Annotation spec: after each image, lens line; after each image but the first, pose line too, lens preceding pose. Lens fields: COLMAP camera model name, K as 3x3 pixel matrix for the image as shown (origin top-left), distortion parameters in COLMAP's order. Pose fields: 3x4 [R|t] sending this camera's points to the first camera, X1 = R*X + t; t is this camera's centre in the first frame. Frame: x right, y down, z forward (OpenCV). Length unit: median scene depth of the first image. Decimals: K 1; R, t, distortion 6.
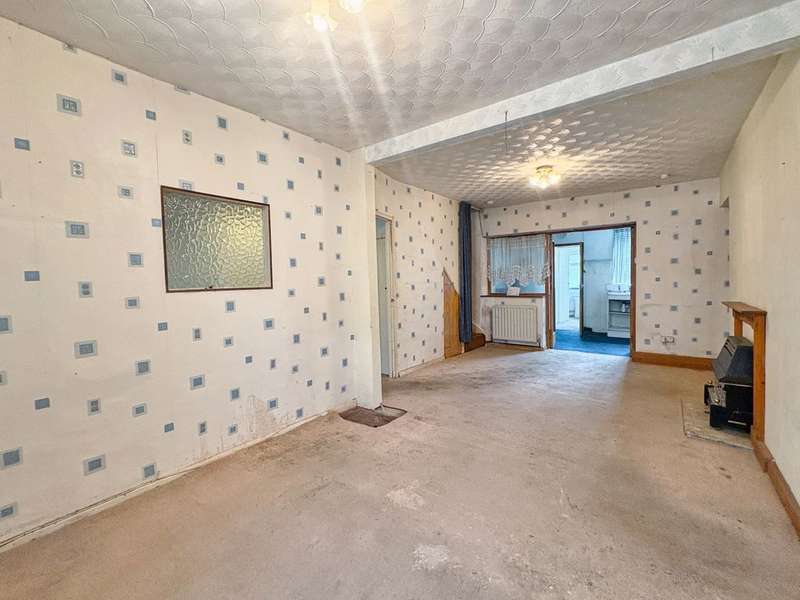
lens RADIAL K [[339.0, 0, 398.3], [0, 339.0, 294.7], [0, 0, 1]] dist [-0.000112, 0.000007]
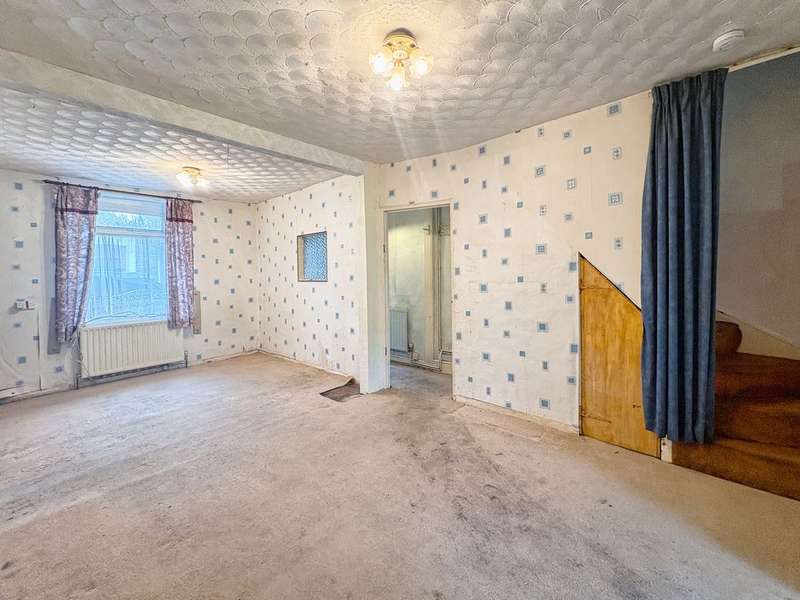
lens RADIAL K [[341.3, 0, 397.2], [0, 341.3, 279.5], [0, 0, 1]] dist [-0.000244, 0.000076]
pose [[-0.071838, 0.036833, -0.996736, 0.796960], [-0.027061, 0.998878, 0.038863, -0.065120], [0.997049, 0.029765, -0.070761, 0.921898]]
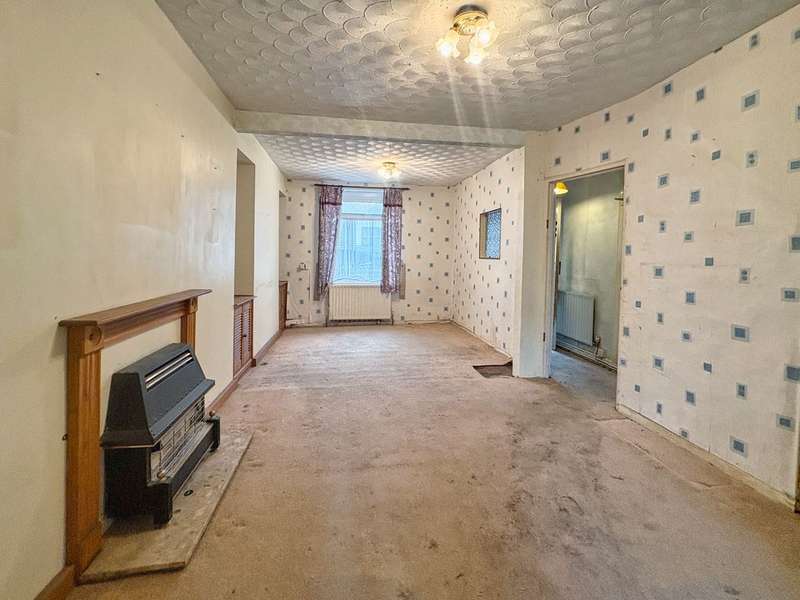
lens RADIAL K [[351.9, 0, 398.3], [0, 351.9, 265.4], [0, 0, 1]] dist [-0.001201, -0.000028]
pose [[-0.680418, 0.031668, -0.732140, 0.759917], [-0.034645, 0.996559, 0.075302, -0.062716], [0.732005, 0.076602, -0.676979, 1.134078]]
